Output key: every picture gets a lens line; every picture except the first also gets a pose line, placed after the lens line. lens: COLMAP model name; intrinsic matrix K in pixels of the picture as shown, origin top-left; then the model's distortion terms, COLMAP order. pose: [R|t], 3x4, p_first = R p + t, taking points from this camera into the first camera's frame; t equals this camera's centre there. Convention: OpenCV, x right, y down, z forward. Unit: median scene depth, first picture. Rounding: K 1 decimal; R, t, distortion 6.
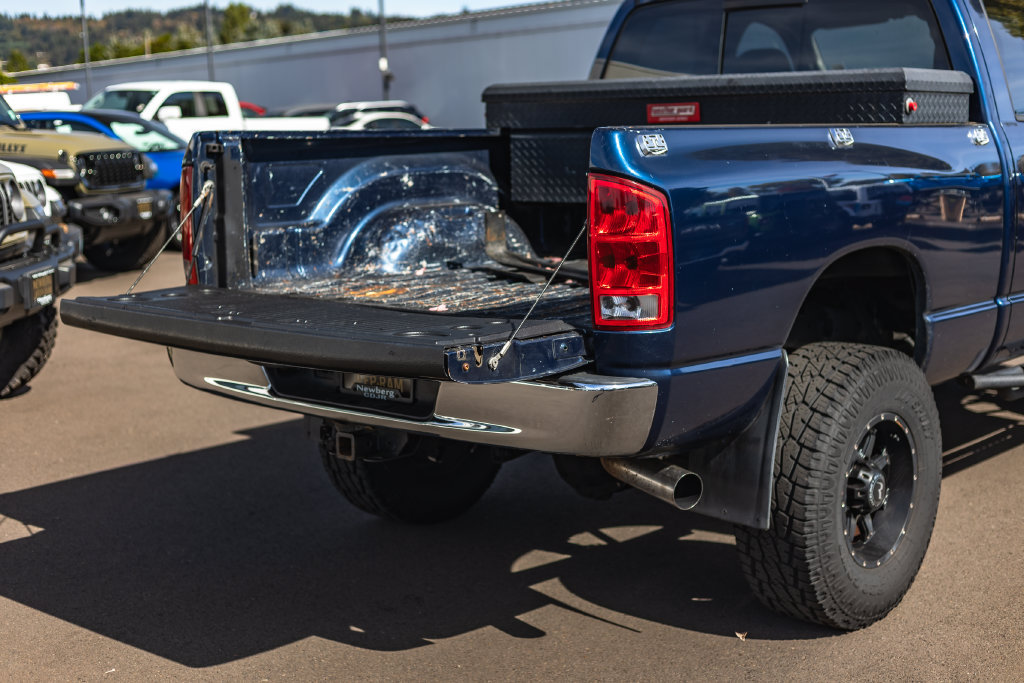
lens RADIAL K [[1449.7, 0, 490.2], [0, 1449.7, 344.3], [0, 0, 1]] dist [0.025426, -0.009182]
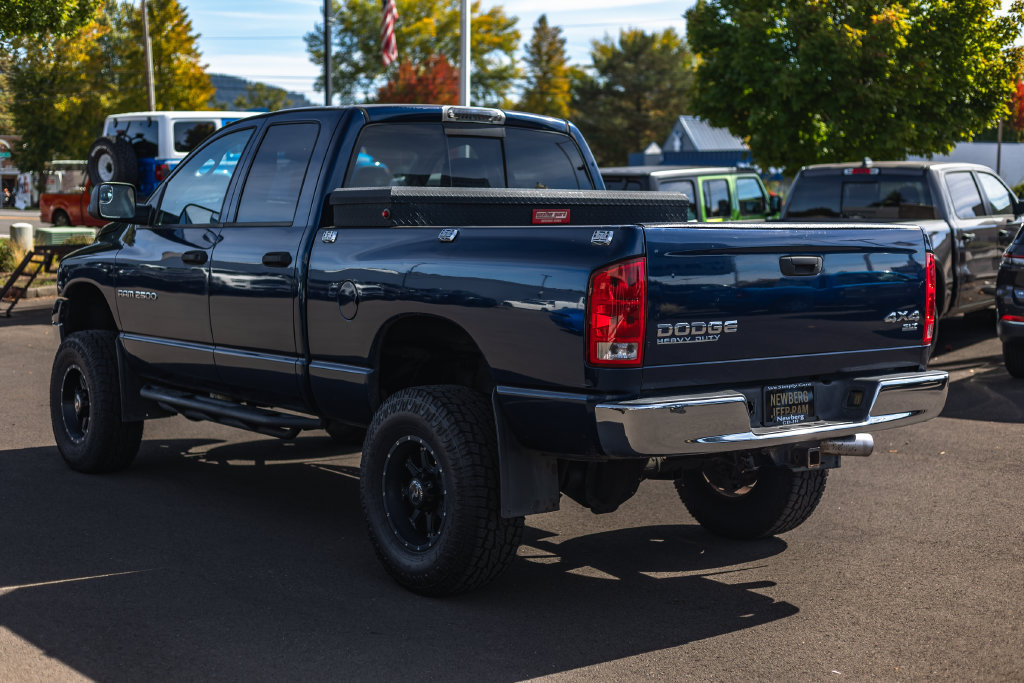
lens RADIAL K [[1449.7, 0, 490.2], [0, 1449.7, 344.3], [0, 0, 1]] dist [0.025426, -0.009182]
pose [[0.185264, -0.068756, 0.980280, -1.251594], [0.142300, 0.988912, 0.042468, -0.114279], [-0.972331, 0.131627, 0.192994, 0.859741]]
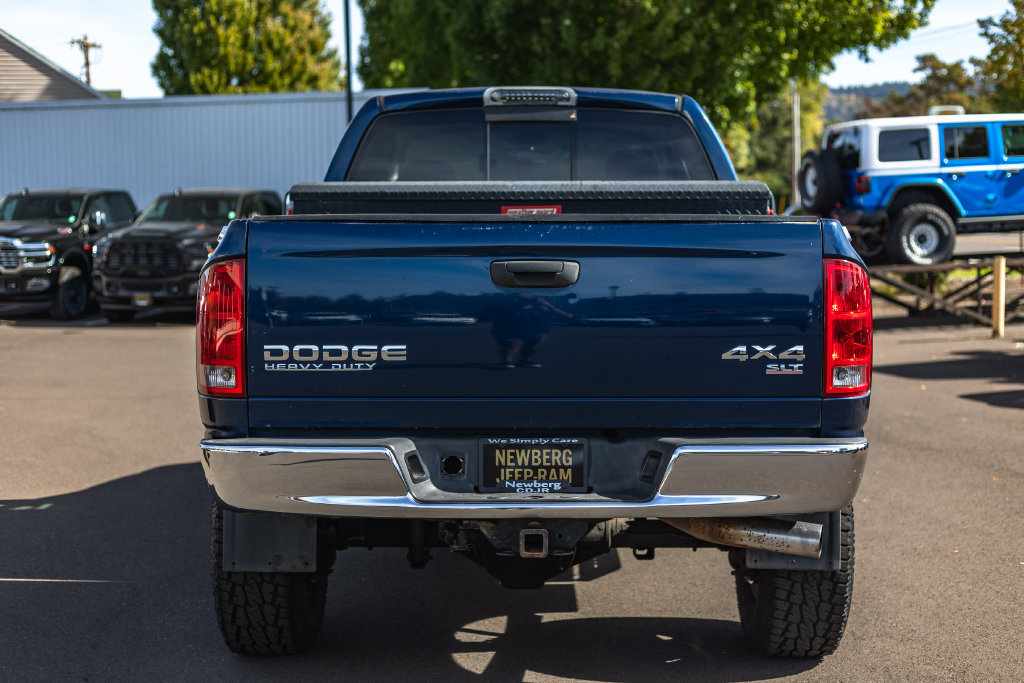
lens RADIAL K [[1449.7, 0, 490.2], [0, 1449.7, 344.3], [0, 0, 1]] dist [0.025426, -0.009182]
pose [[0.757871, -0.033866, 0.651525, -0.630481], [0.090539, 0.994448, -0.053627, -0.010202], [-0.646092, 0.099631, 0.756729, 0.231133]]
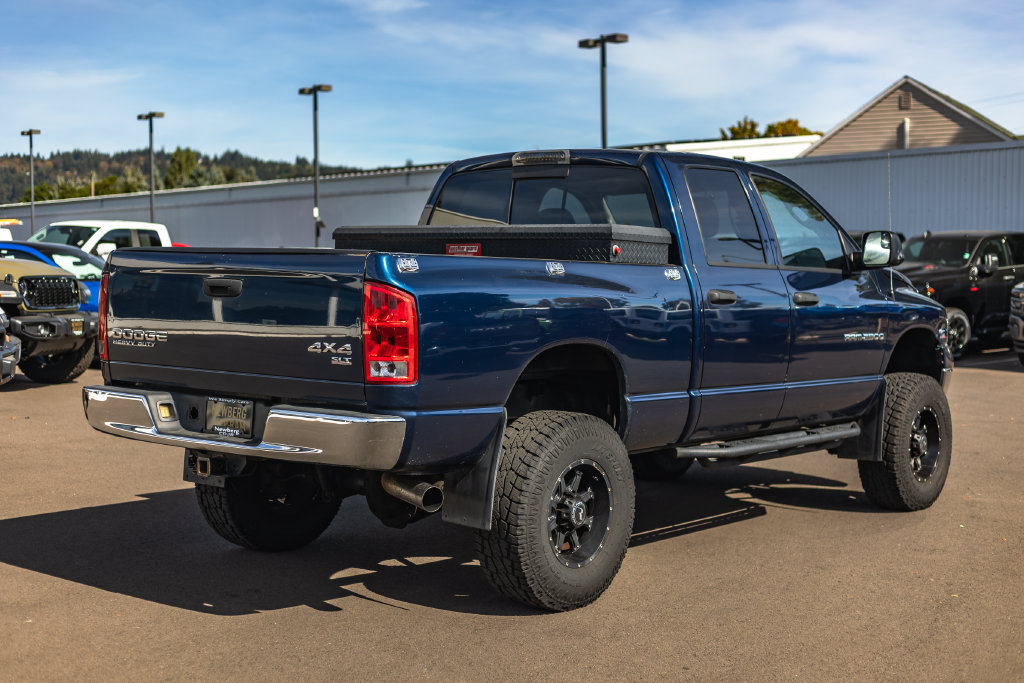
lens RADIAL K [[1449.7, 0, 490.2], [0, 1449.7, 344.3], [0, 0, 1]] dist [0.025426, -0.009182]
pose [[0.998591, 0.032996, 0.041556, 0.102085], [-0.028514, 0.994150, -0.104176, 0.076842], [-0.044750, 0.102845, 0.993690, -0.386520]]
